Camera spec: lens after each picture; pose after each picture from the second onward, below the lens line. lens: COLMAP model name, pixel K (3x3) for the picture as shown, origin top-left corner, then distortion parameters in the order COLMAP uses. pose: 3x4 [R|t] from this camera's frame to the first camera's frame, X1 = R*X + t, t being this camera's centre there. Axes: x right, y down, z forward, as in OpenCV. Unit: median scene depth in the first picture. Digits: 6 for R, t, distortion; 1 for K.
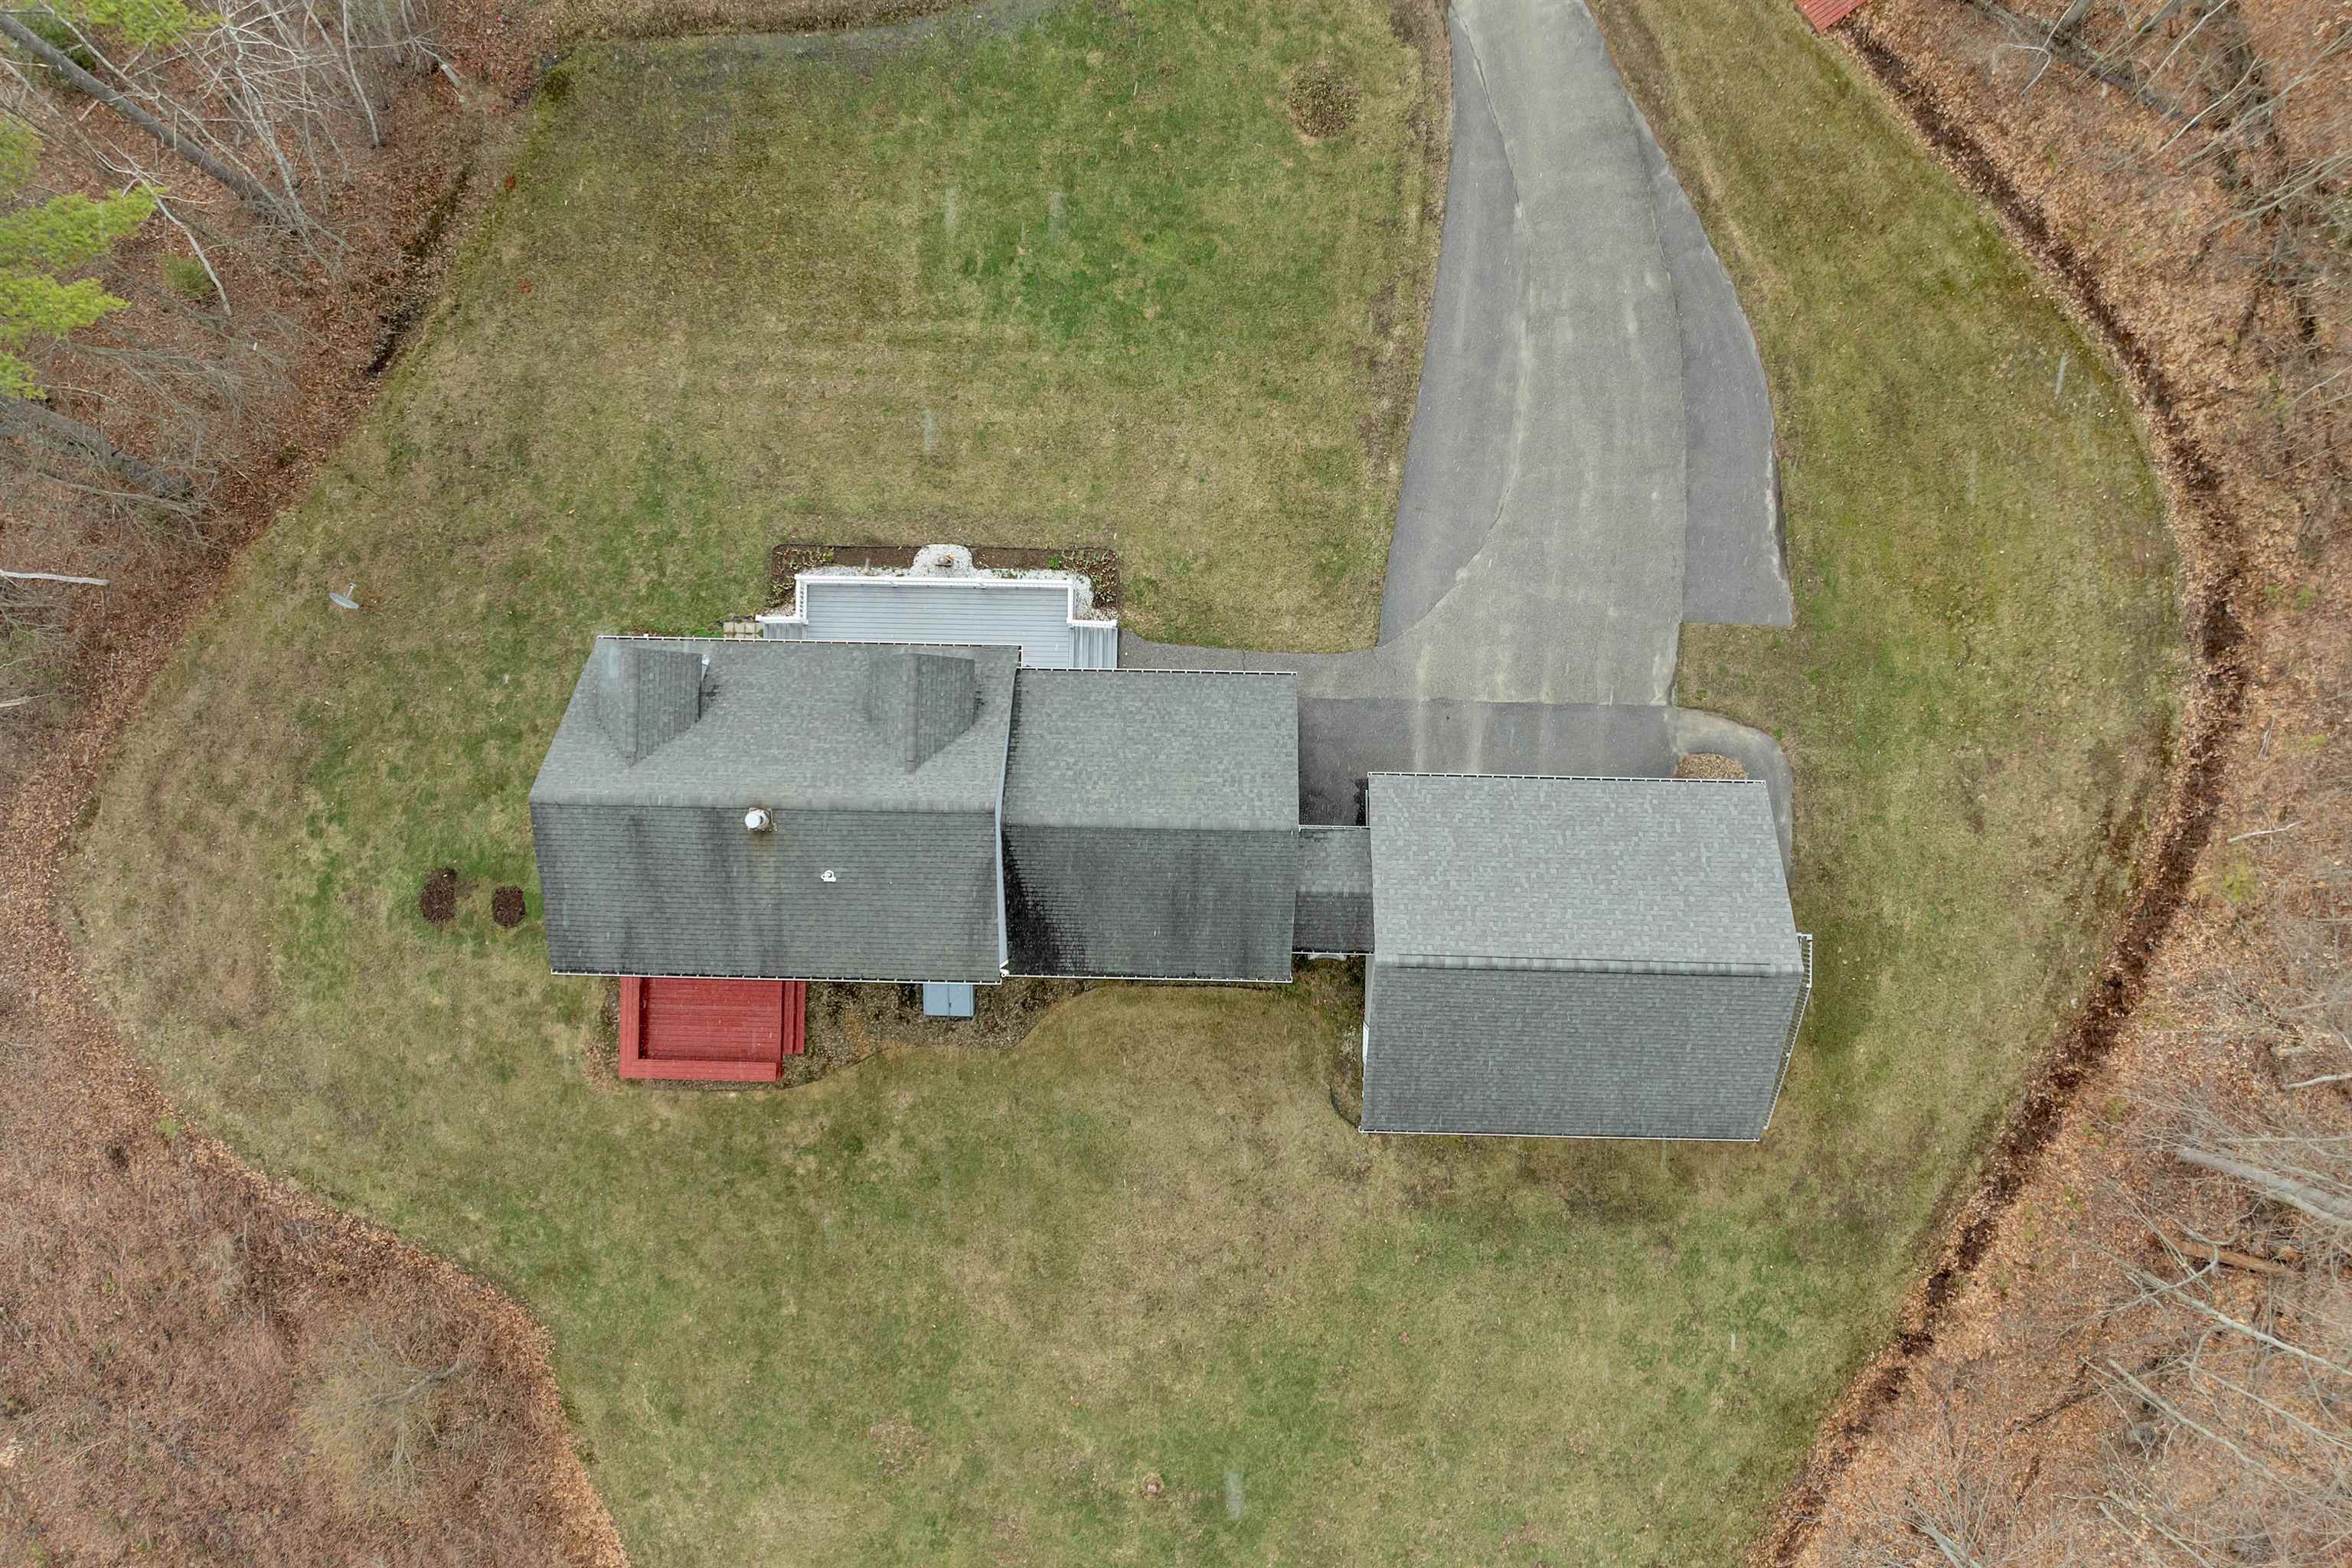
lens RADIAL K [[1676.5, 0, 1157.7], [0, 1676.5, 780.4], [0, 0, 1]] dist [-0.123545, -0.002558]
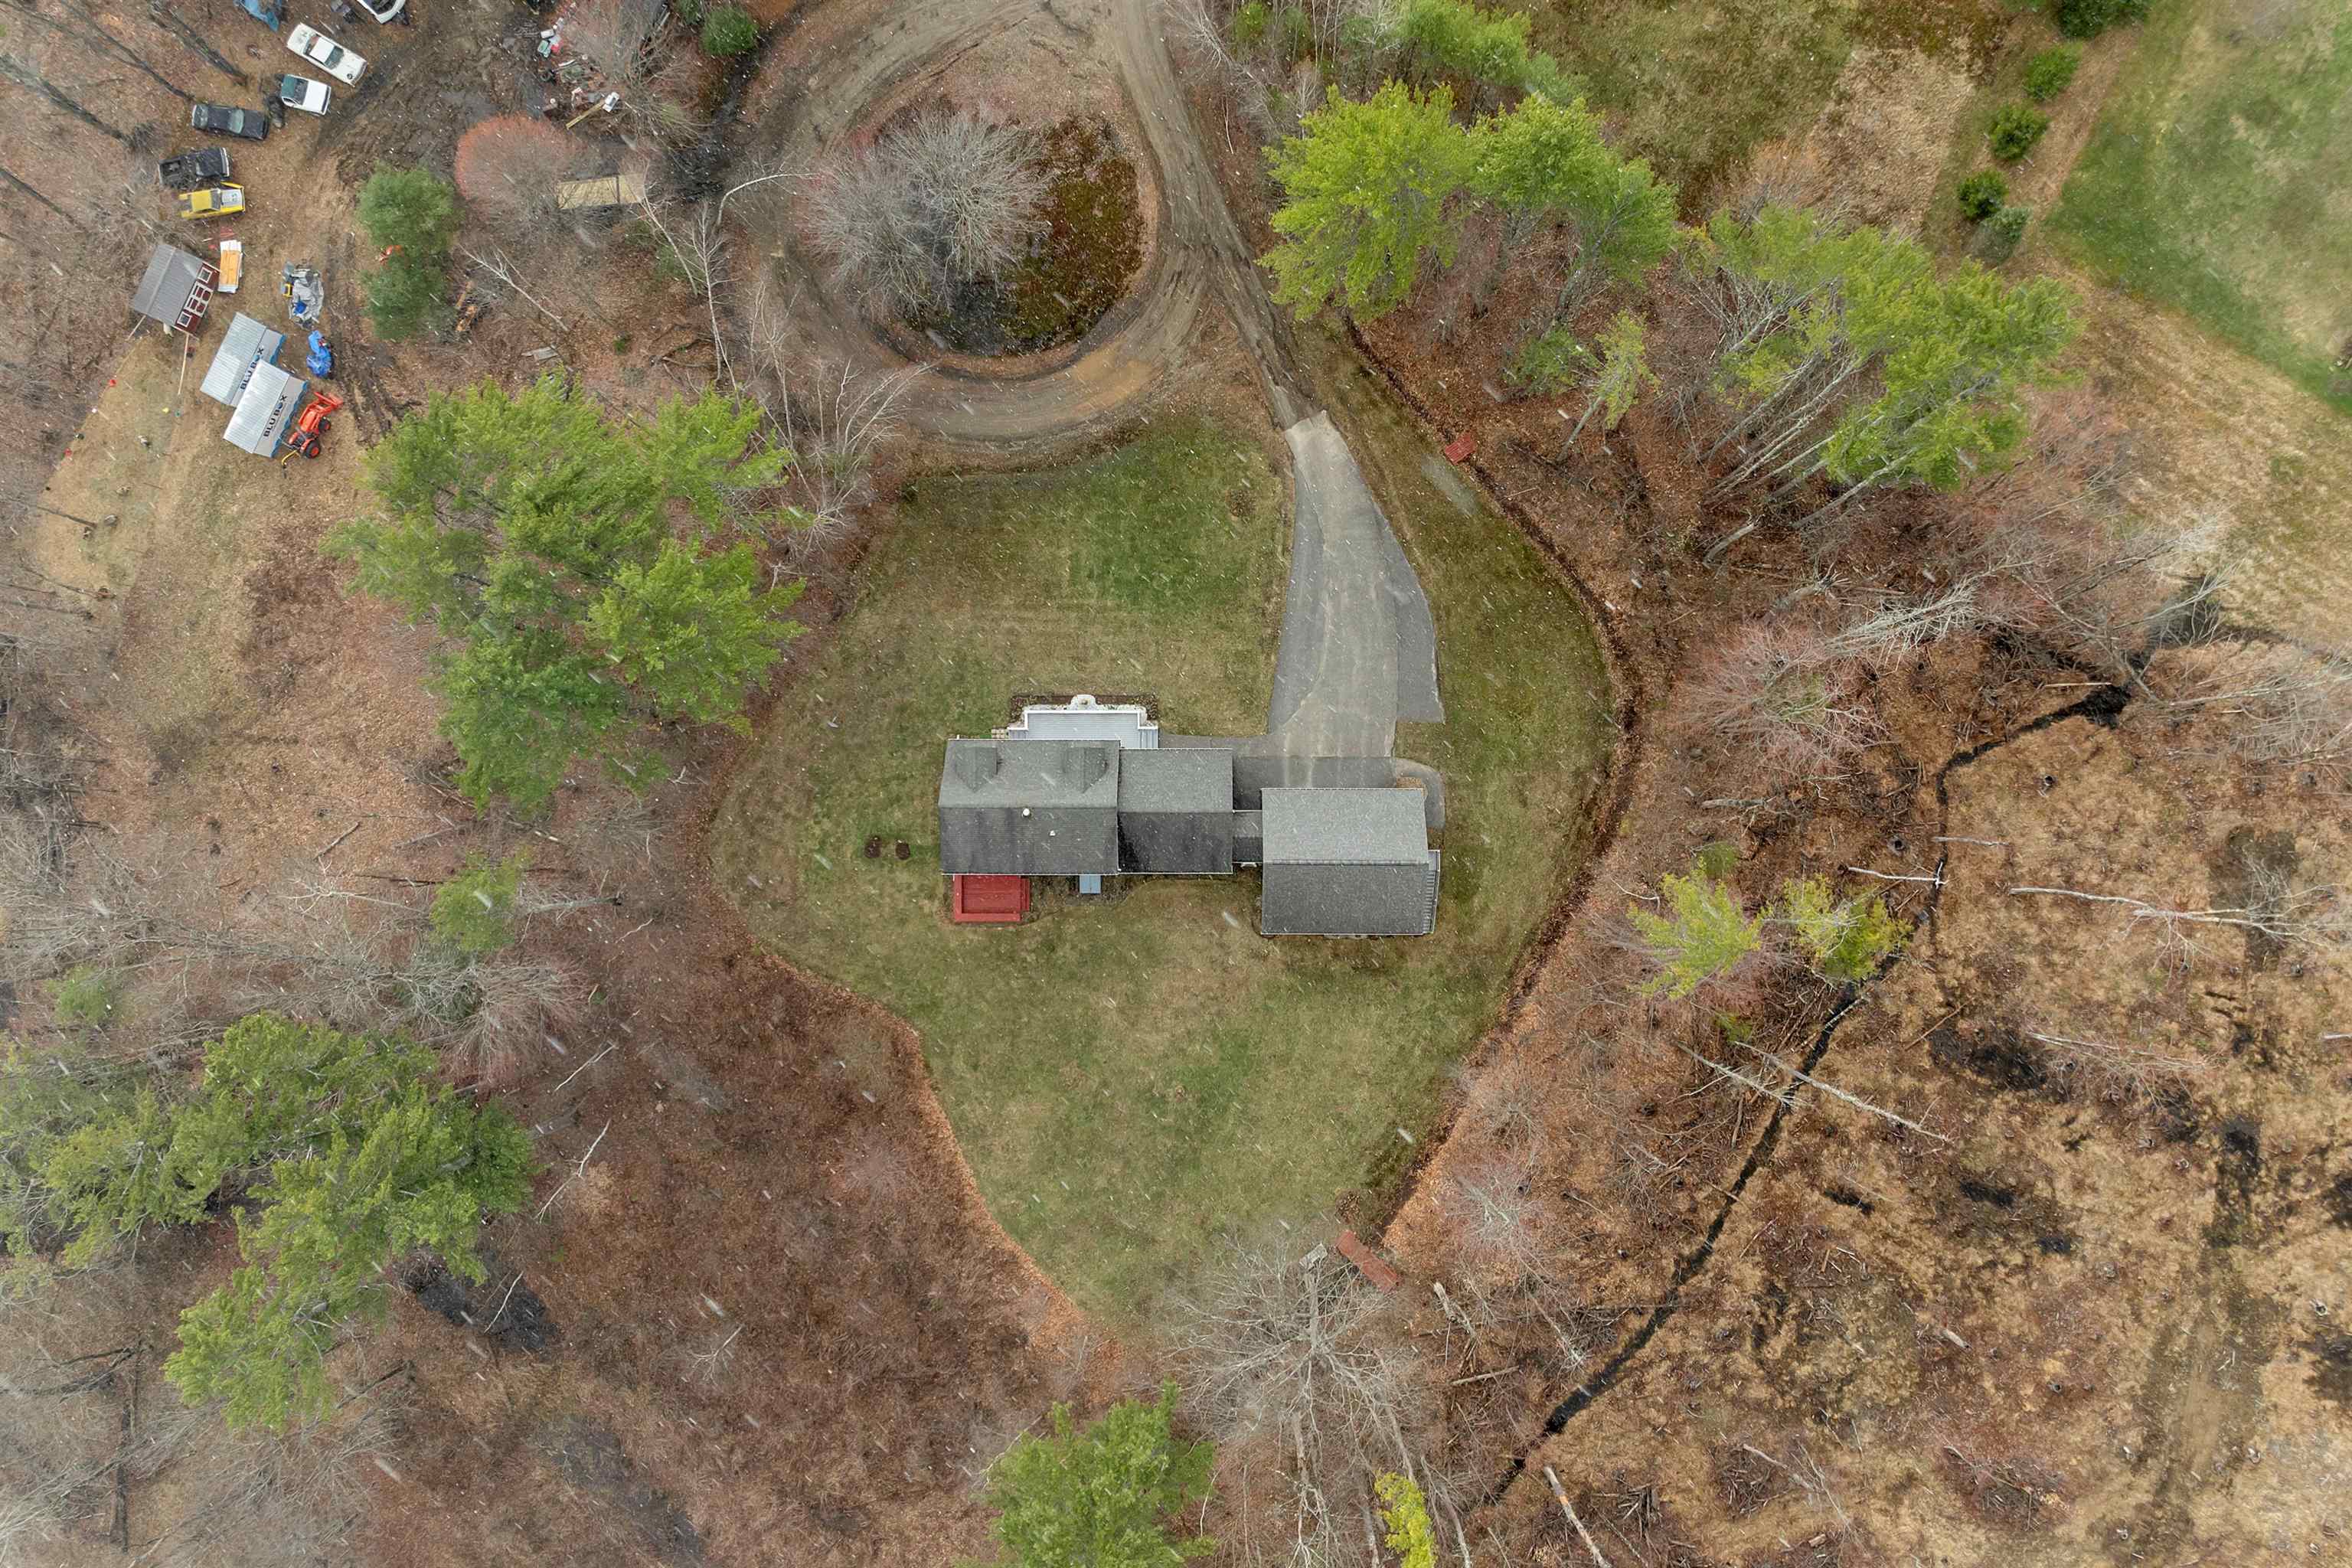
lens RADIAL K [[1676.5, 0, 1191.4], [0, 1676.5, 786.4], [0, 0, 1]] dist [-0.123545, -0.002558]
pose [[0.999600, -0.020047, -0.019937, 0.070693], [0.020206, 0.999765, 0.007836, -0.027005], [0.019775, -0.008236, 0.999771, -1.402520]]
